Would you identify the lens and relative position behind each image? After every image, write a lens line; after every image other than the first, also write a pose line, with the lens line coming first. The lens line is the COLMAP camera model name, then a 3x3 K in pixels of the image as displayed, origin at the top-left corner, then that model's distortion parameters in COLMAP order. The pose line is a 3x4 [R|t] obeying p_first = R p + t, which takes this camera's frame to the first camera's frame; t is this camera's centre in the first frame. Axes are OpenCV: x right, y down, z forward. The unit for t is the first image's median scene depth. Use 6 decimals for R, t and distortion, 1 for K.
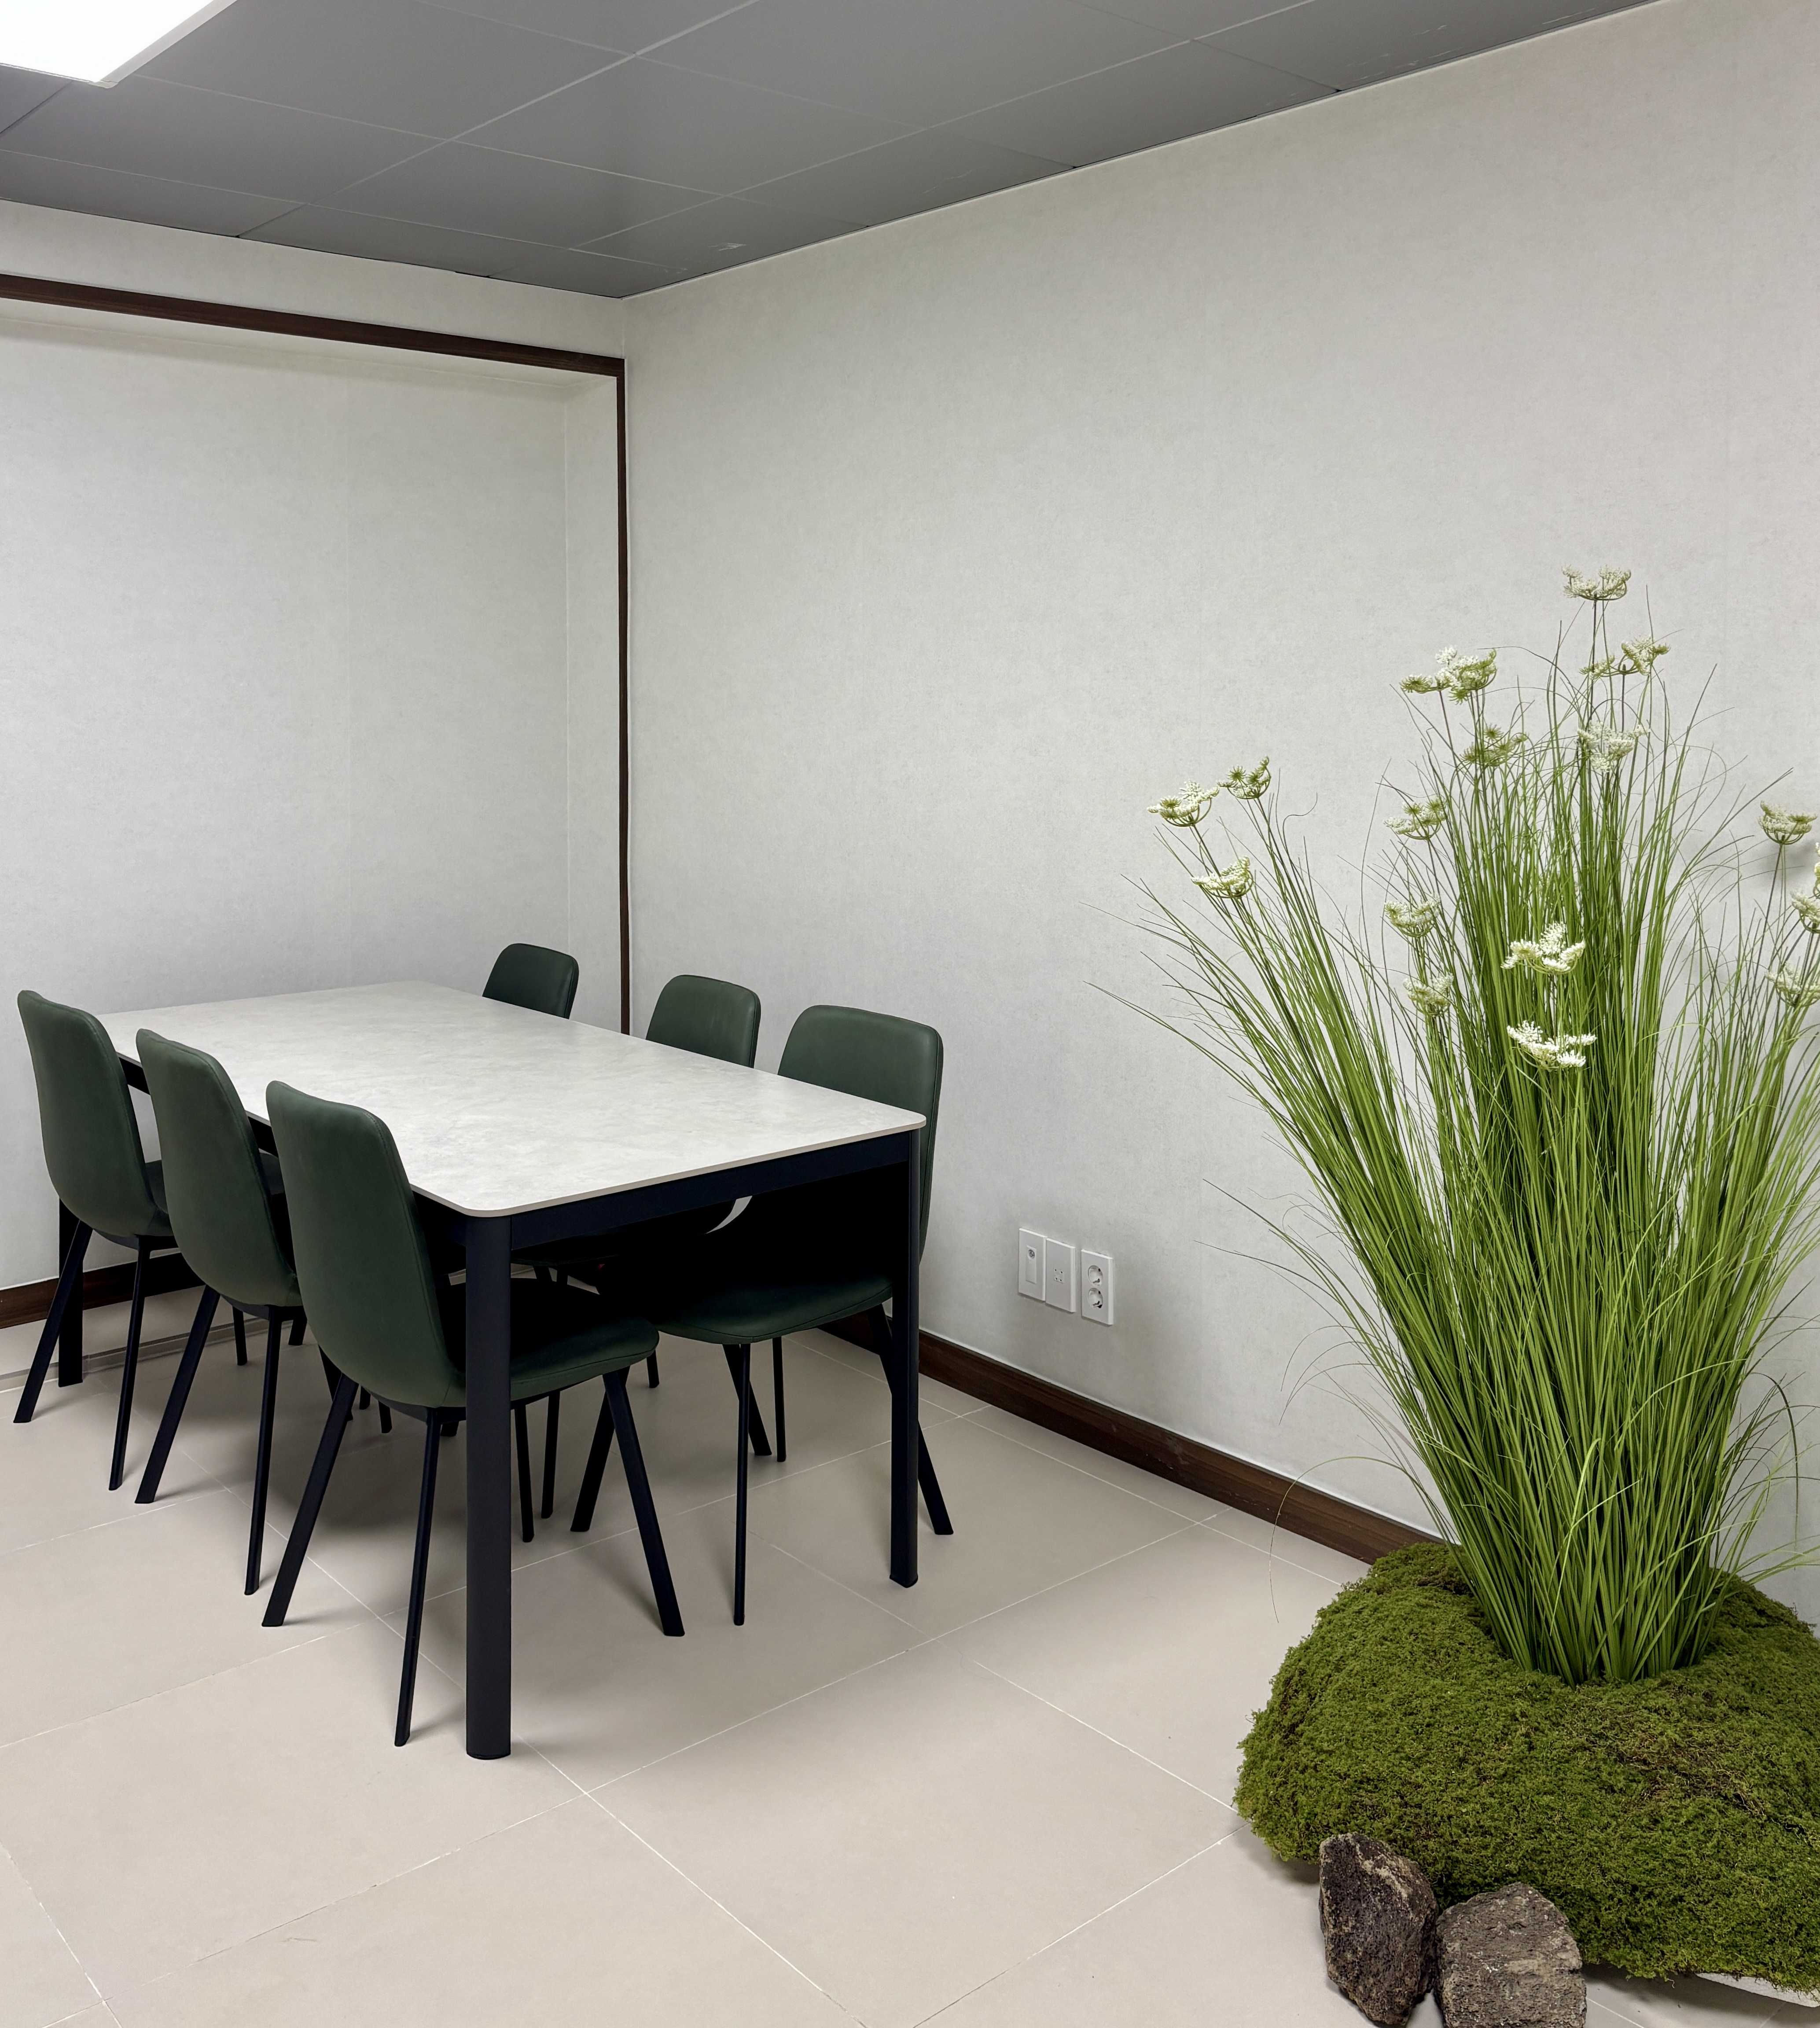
lens RADIAL K [[1930.5, 0, 910.0], [0, 1930.5, 1014.0], [0, 0, 1]] dist [0.069338, -0.028965]
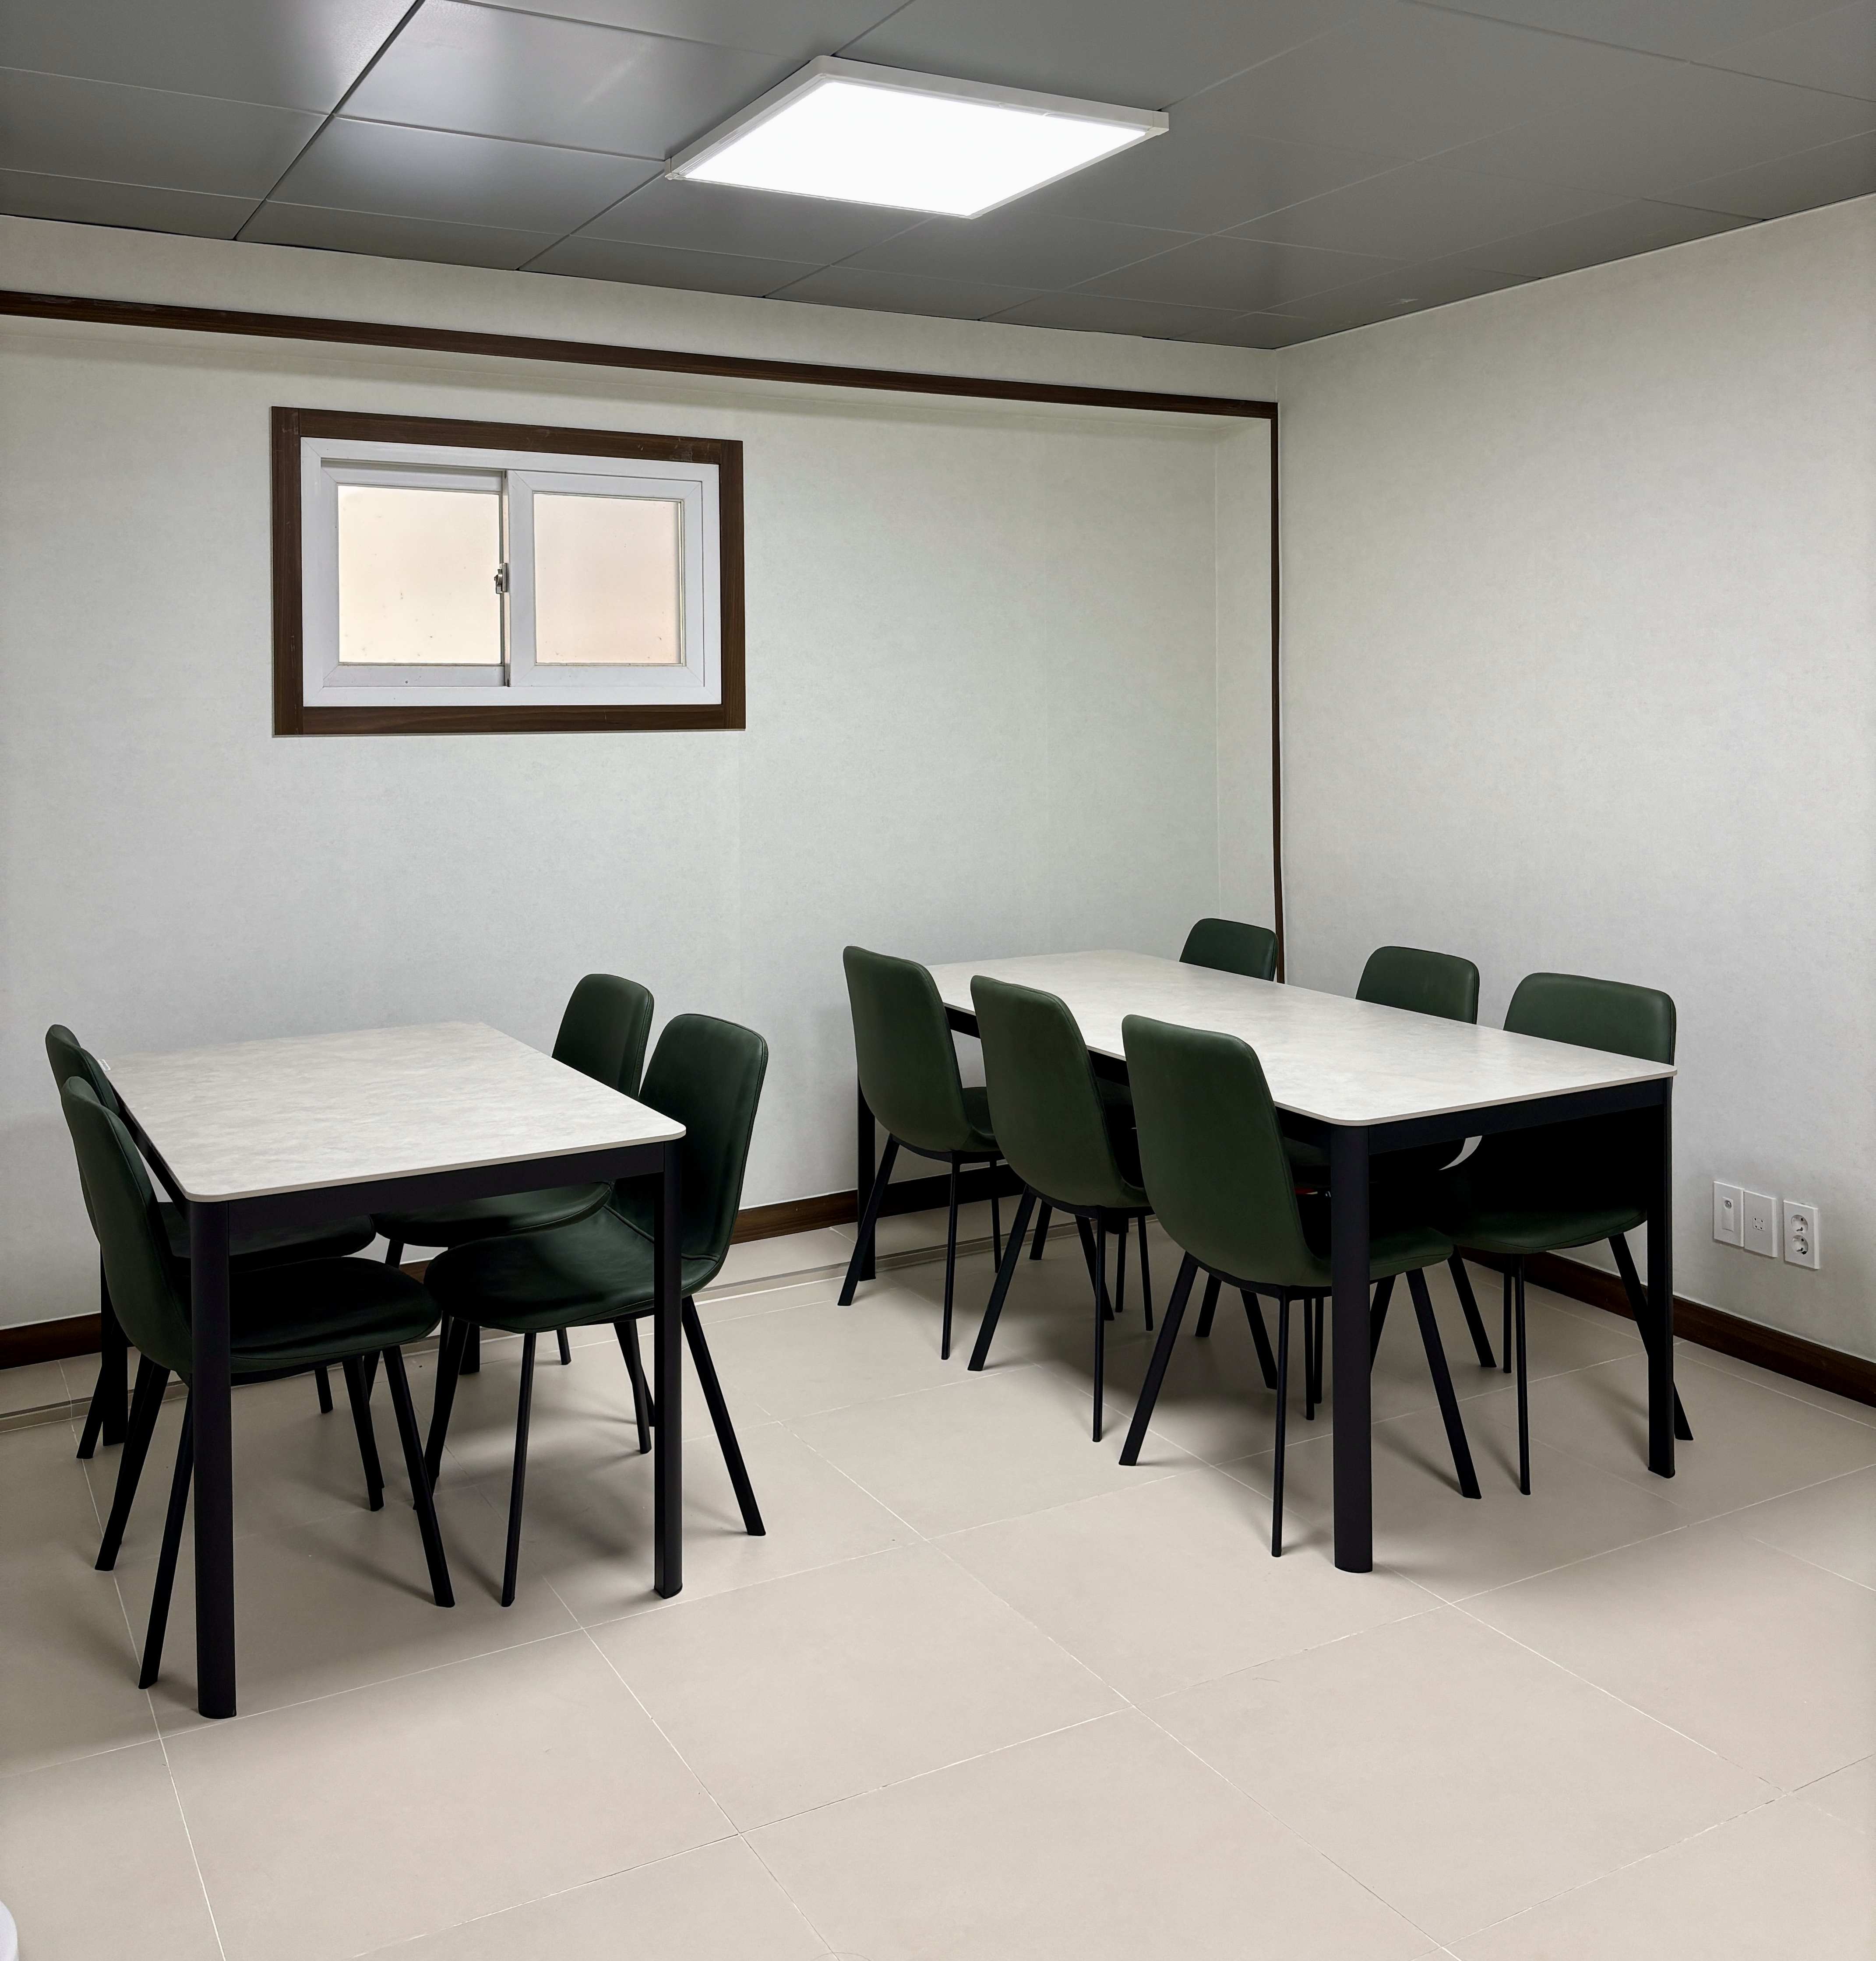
lens RADIAL K [[1903.9, 0, 938.0], [0, 1903.9, 980.5], [0, 0, 1]] dist [0.002277, -0.018045]
pose [[0.978283, 0.017417, -0.206539, -0.160136], [-0.021636, 0.999601, -0.018186, 0.028162], [0.206140, 0.022260, 0.978269, -0.151106]]
